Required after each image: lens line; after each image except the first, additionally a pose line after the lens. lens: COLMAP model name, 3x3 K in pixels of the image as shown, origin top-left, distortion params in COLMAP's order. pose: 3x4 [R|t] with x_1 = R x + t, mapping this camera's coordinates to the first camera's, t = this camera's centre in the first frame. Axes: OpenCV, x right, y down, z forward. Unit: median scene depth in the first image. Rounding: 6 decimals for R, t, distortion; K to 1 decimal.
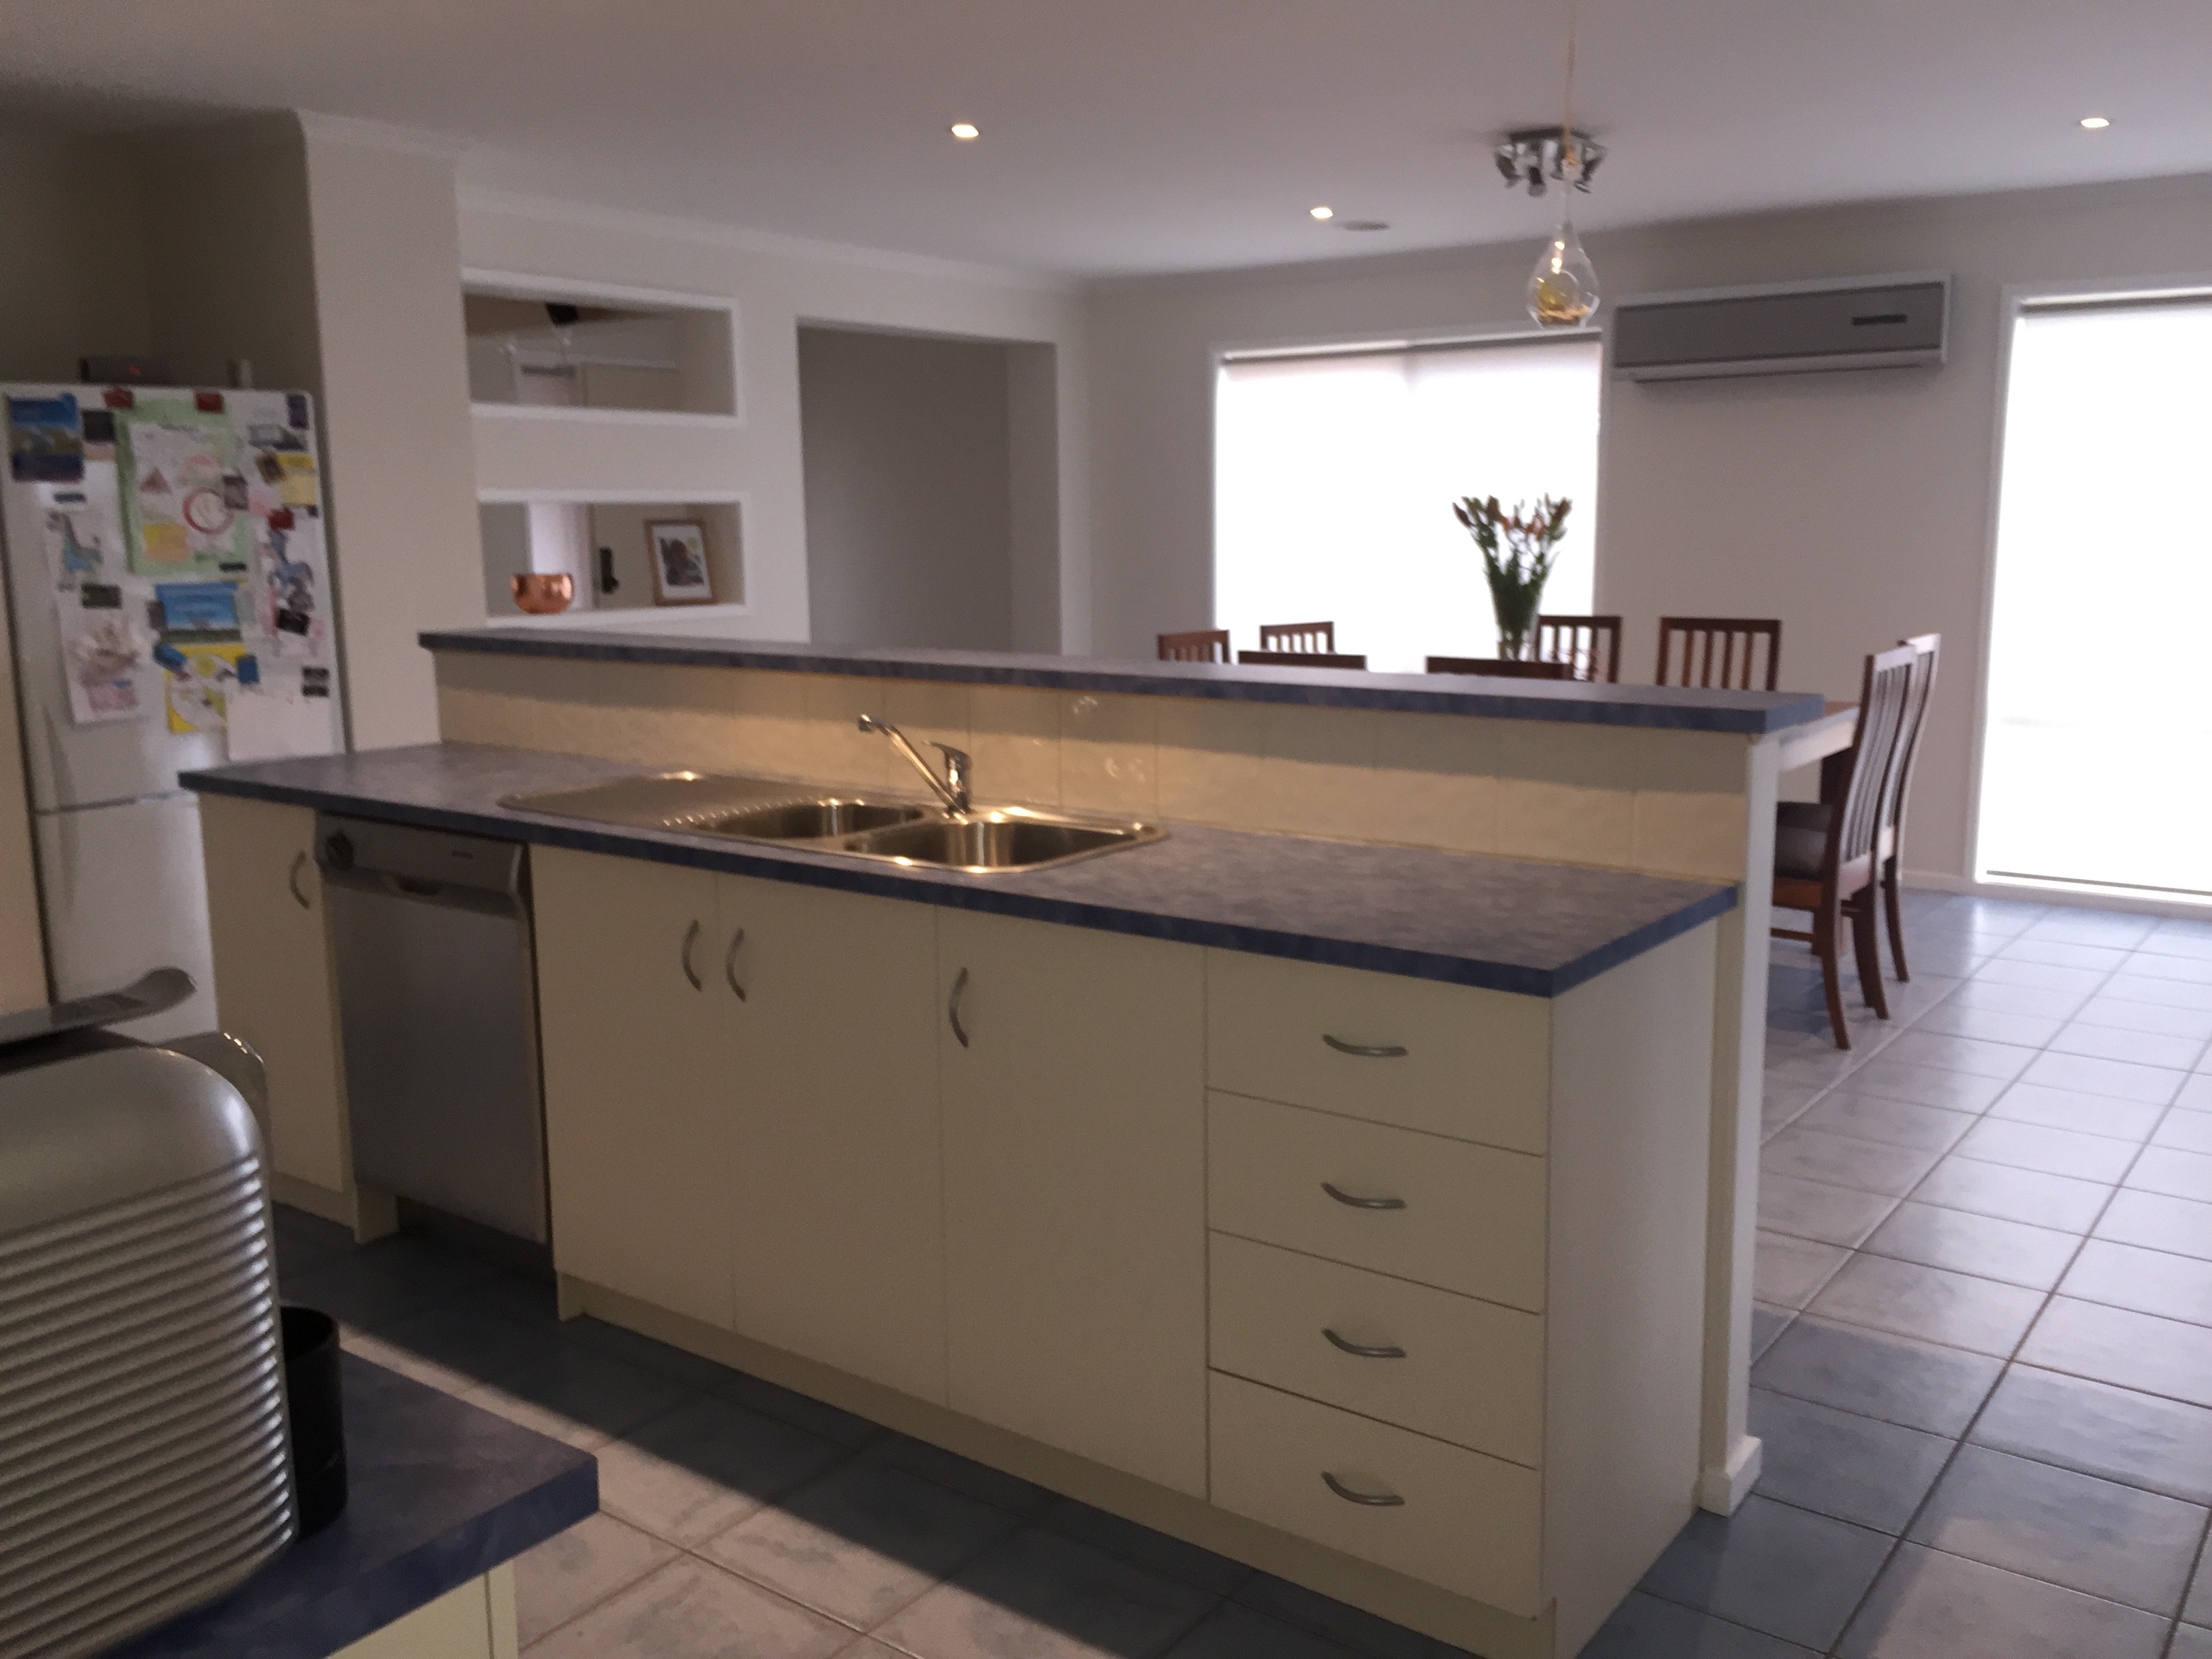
lens RADIAL K [[1853.7, 0, 1106.0], [0, 1853.7, 829.5], [0, 0, 1]] dist [-0.033696, -0.002204]
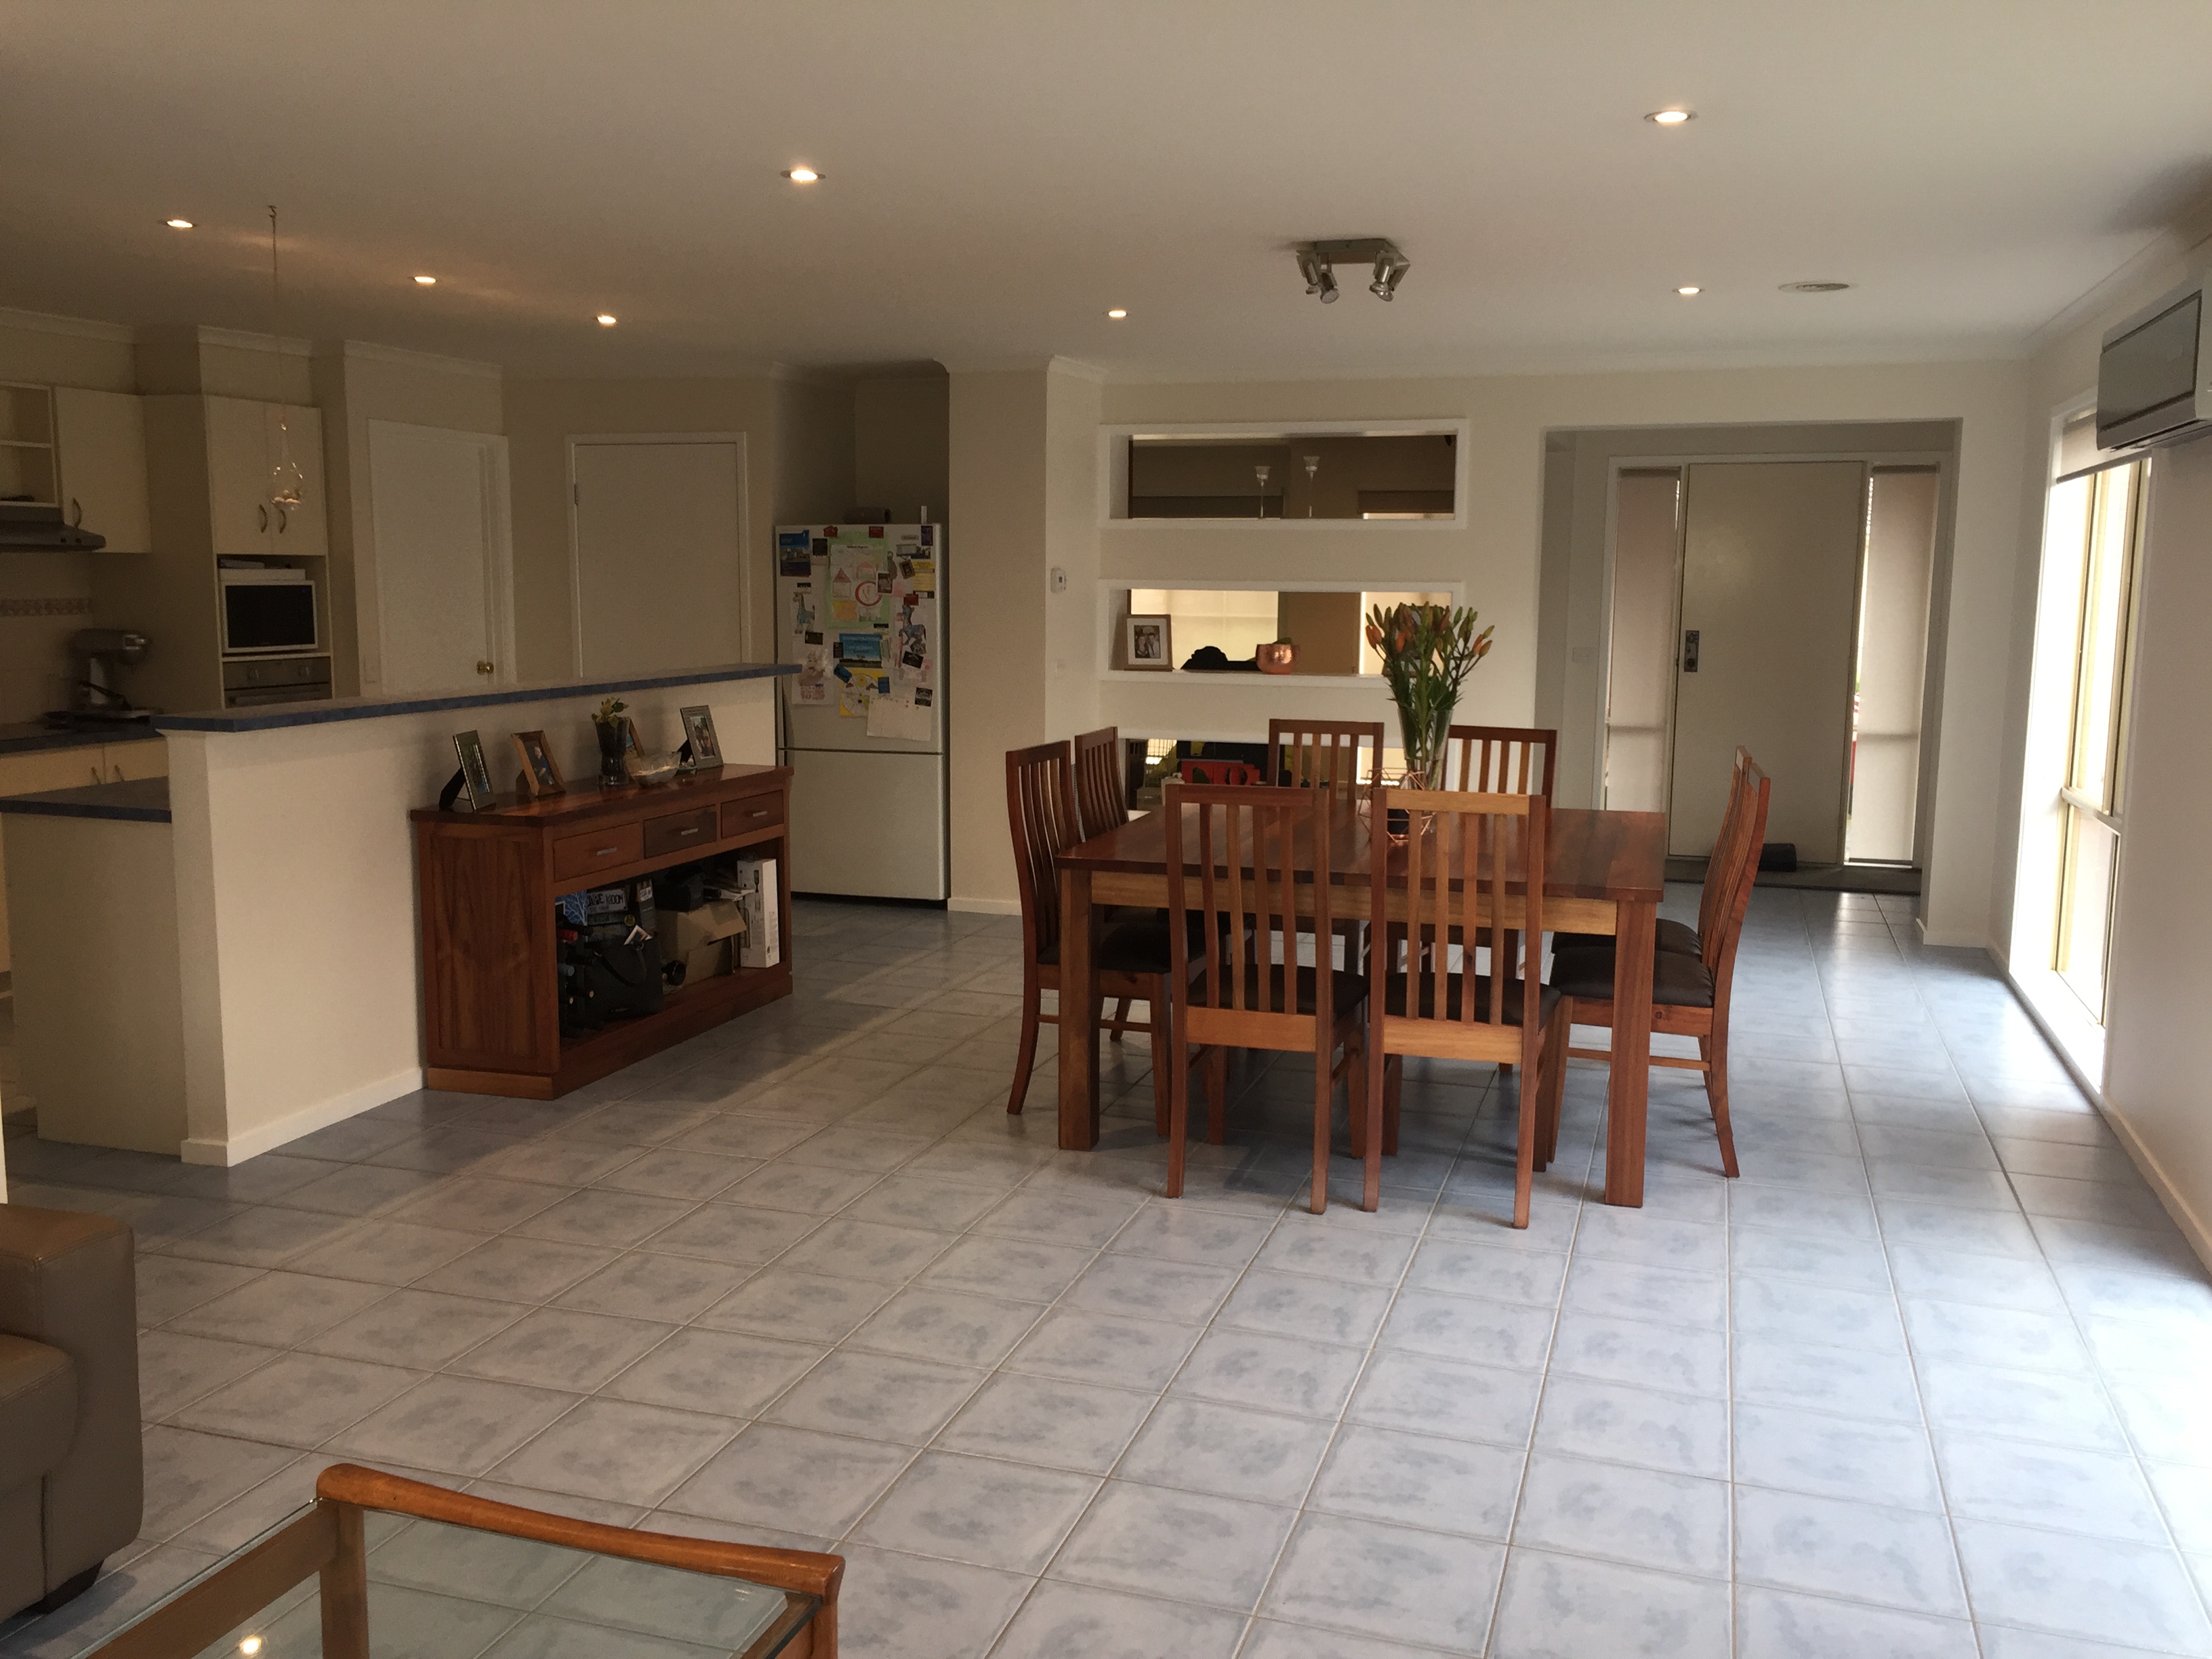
lens RADIAL K [[1984.0, 0, 1106.0], [0, 1984.0, 829.5], [0, 0, 1]] dist [0.004249, -0.000145]
pose [[0.343096, 0.127852, -0.930559, 1.356958], [-0.168309, 0.983027, 0.073005, -0.125179], [0.924098, 0.131574, 0.358791, 0.544762]]
